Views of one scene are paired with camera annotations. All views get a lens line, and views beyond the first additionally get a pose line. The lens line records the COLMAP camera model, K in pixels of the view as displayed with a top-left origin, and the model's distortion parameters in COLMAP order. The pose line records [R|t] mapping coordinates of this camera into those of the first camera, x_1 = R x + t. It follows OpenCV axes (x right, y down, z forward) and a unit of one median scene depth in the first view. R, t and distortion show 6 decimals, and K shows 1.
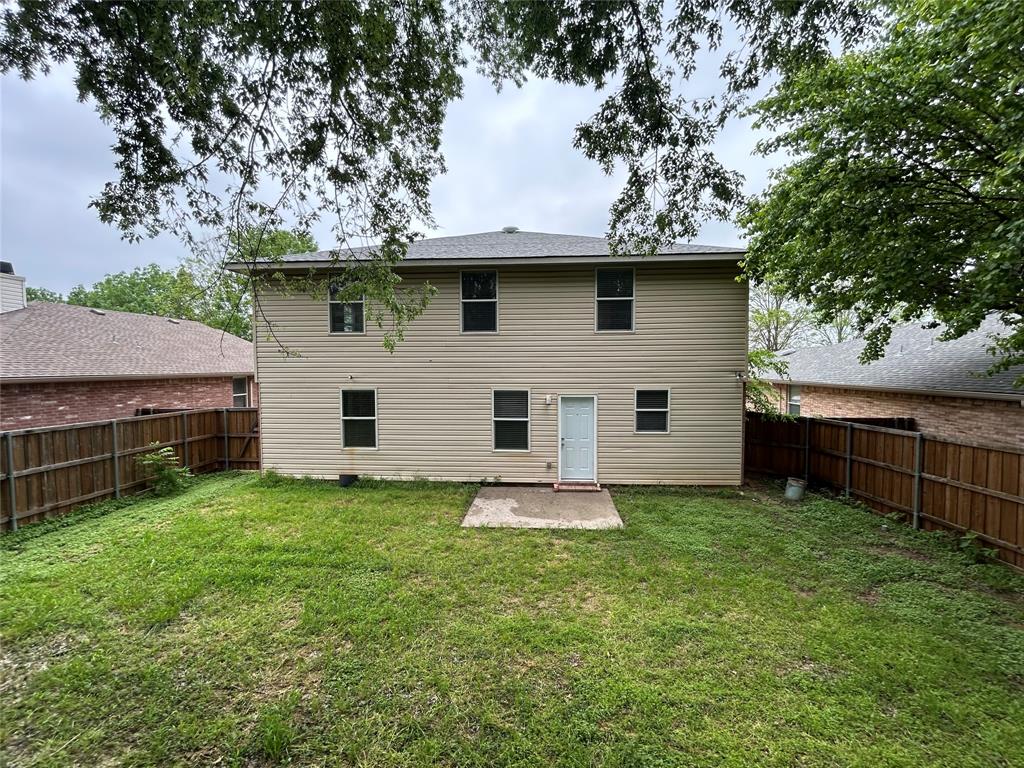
lens RADIAL K [[412.9, 0, 505.8], [0, 412.9, 386.8], [0, 0, 1]] dist [0.006718, -0.000448]
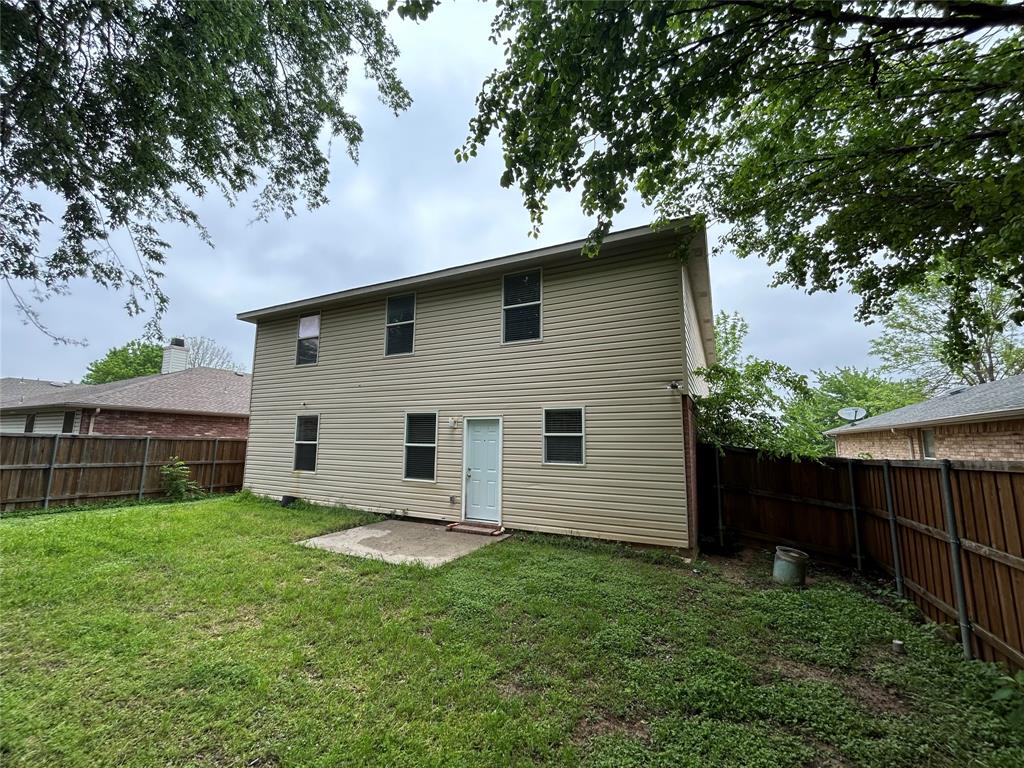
lens RADIAL K [[412.9, 0, 518.3], [0, 412.9, 391.1], [0, 0, 1]] dist [0.006718, -0.000448]
pose [[0.918170, -0.034647, -0.394670, 0.581439], [-0.036290, 0.984626, -0.170865, 0.110305], [0.394522, 0.171206, 0.902796, 0.241320]]
